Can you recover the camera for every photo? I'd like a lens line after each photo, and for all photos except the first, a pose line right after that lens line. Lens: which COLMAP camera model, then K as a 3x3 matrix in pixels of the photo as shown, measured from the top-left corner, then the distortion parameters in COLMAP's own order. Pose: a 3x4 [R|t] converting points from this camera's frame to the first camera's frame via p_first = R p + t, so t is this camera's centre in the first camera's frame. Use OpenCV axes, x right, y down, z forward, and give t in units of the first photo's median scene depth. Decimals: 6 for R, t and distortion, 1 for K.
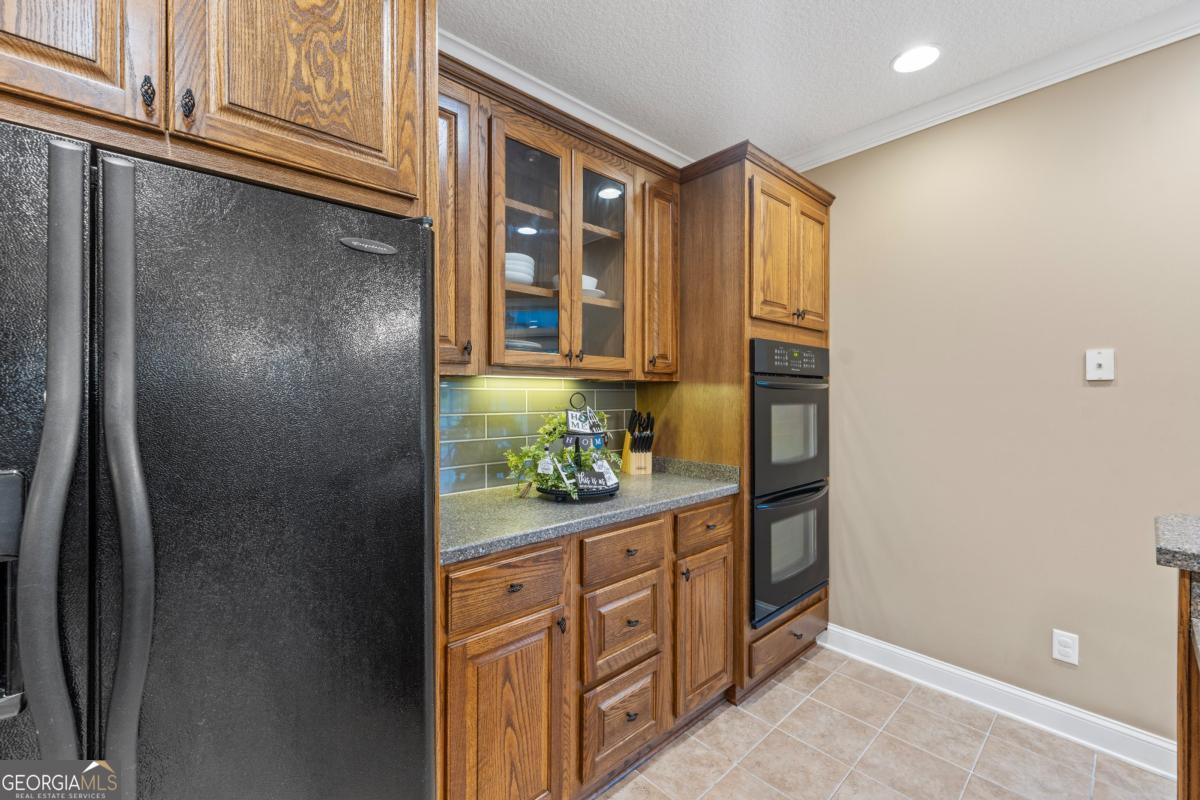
lens RADIAL K [[490.4, 0, 590.2], [0, 490.4, 396.2], [0, 0, 1]] dist [0.003861, 0.000011]
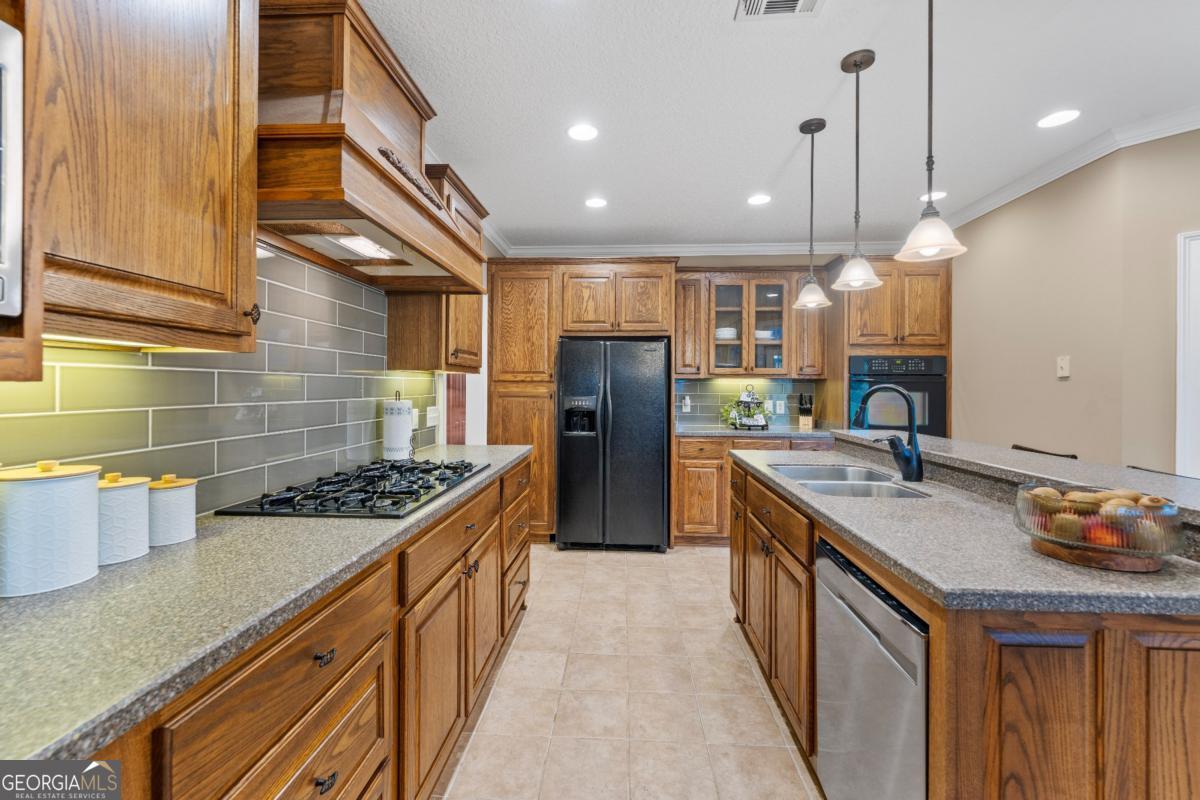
lens RADIAL K [[490.4, 0, 599.6], [0, 490.4, 392.2], [0, 0, 1]] dist [0.003861, 0.000011]
pose [[0.714836, 0.011214, -0.699202, 1.075845], [-0.005731, 0.999932, 0.010178, 0.008451], [0.699269, -0.003269, 0.714852, -1.140253]]
